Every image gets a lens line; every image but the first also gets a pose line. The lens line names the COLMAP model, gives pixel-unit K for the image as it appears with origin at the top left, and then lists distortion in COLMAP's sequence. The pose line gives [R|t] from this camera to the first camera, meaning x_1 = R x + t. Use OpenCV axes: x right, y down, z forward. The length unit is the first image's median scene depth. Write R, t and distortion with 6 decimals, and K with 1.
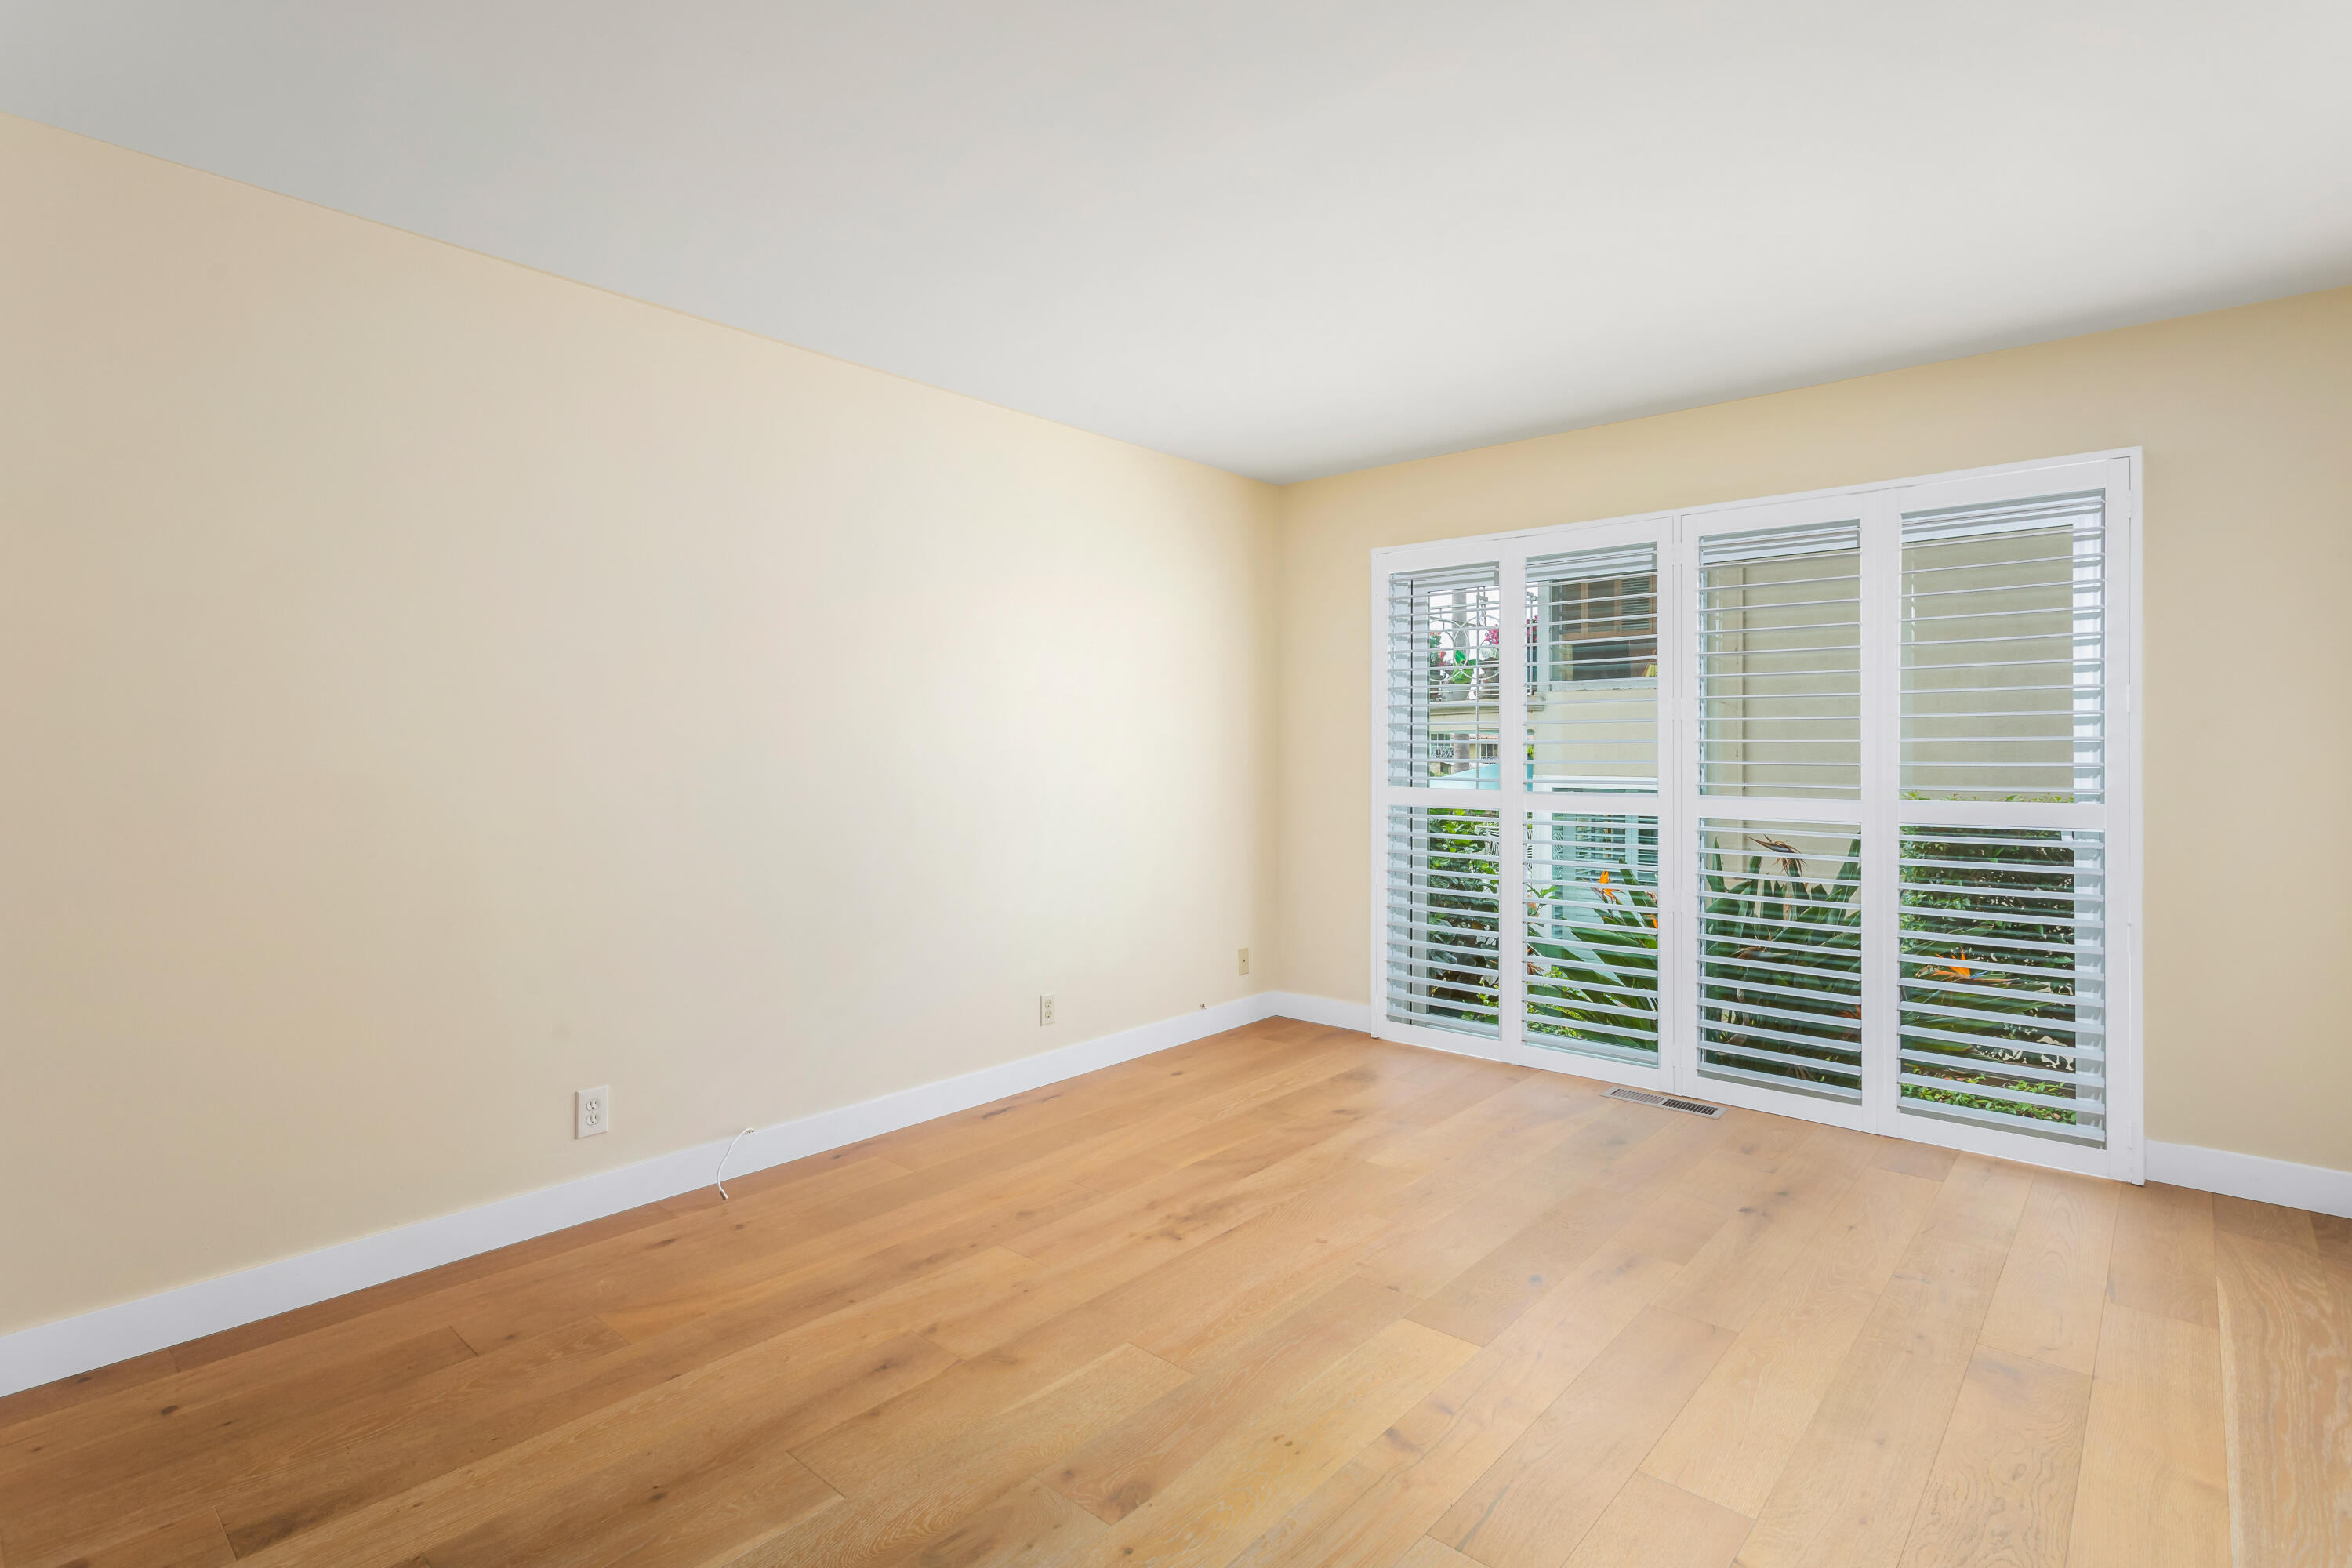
lens RADIAL K [[1147.1, 0, 1179.0], [0, 1147.1, 774.9], [0, 0, 1]] dist [0.000702, 0.000988]
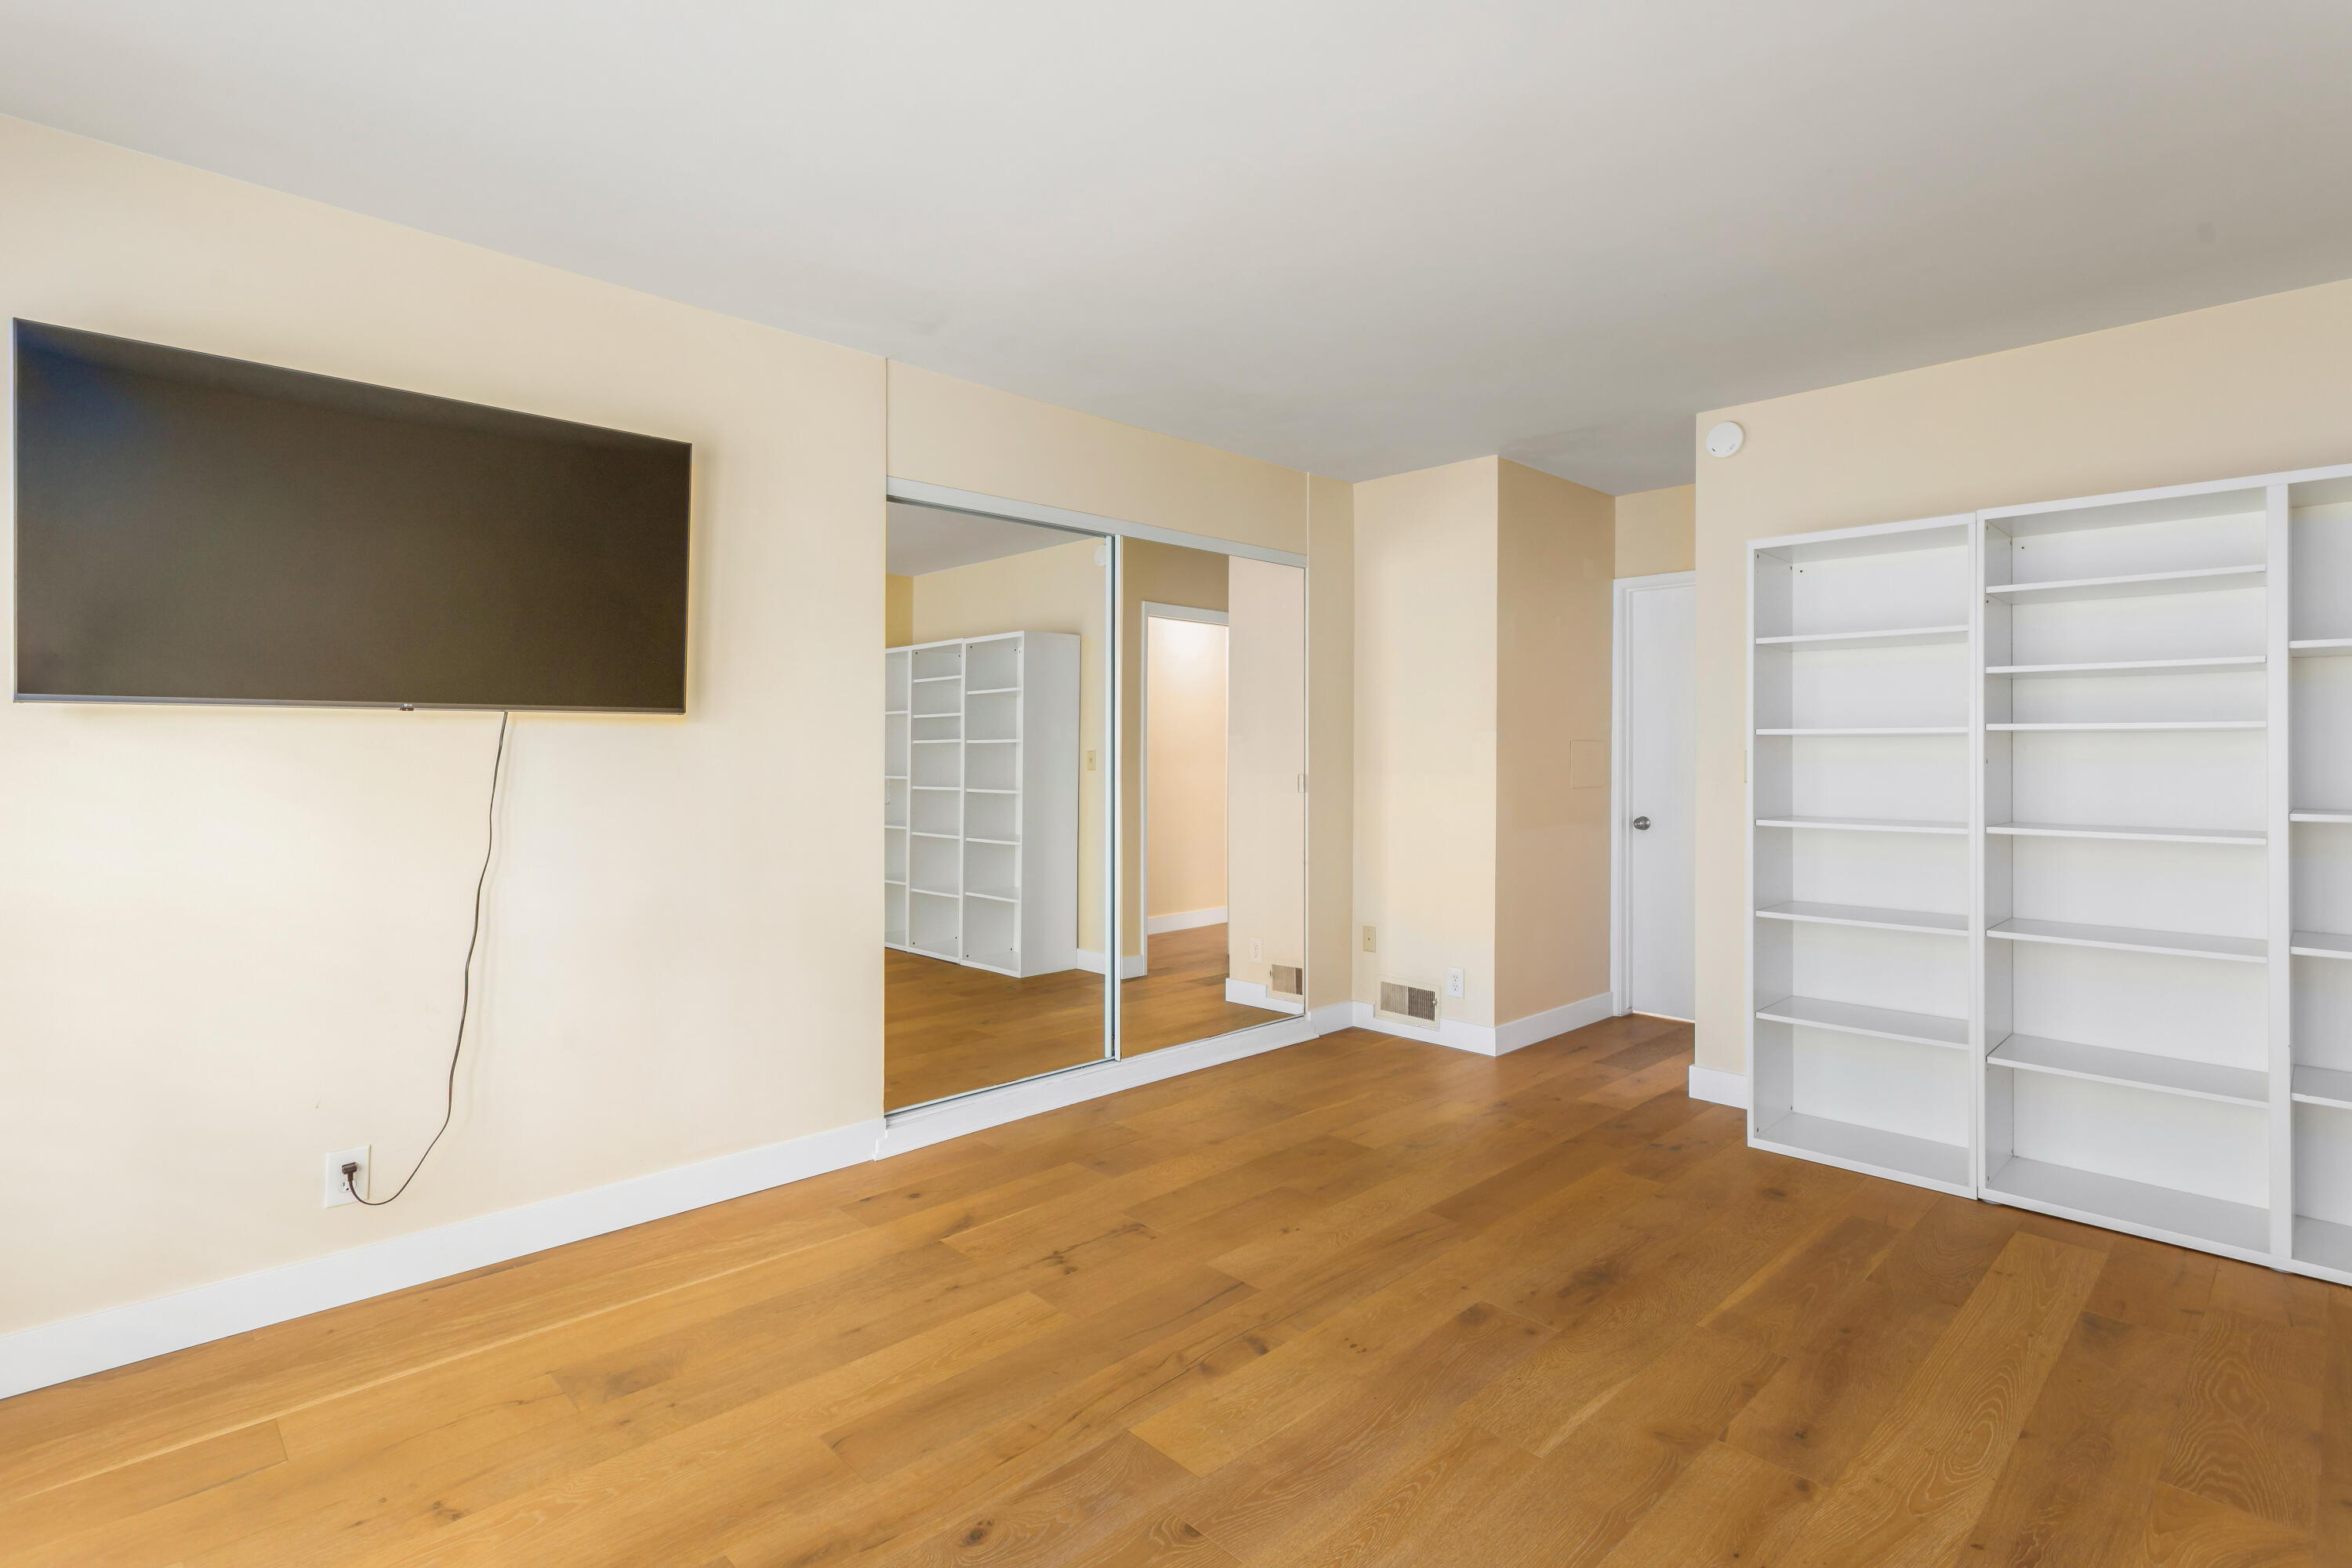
lens RADIAL K [[1147.1, 0, 1179.0], [0, 1147.1, 774.9], [0, 0, 1]] dist [0.000702, 0.000988]
pose [[-0.996827, -0.000479, 0.079597, 0.167038], [0.002252, 0.999412, 0.034213, -0.039048], [-0.079567, 0.034284, -0.996240, 2.003678]]
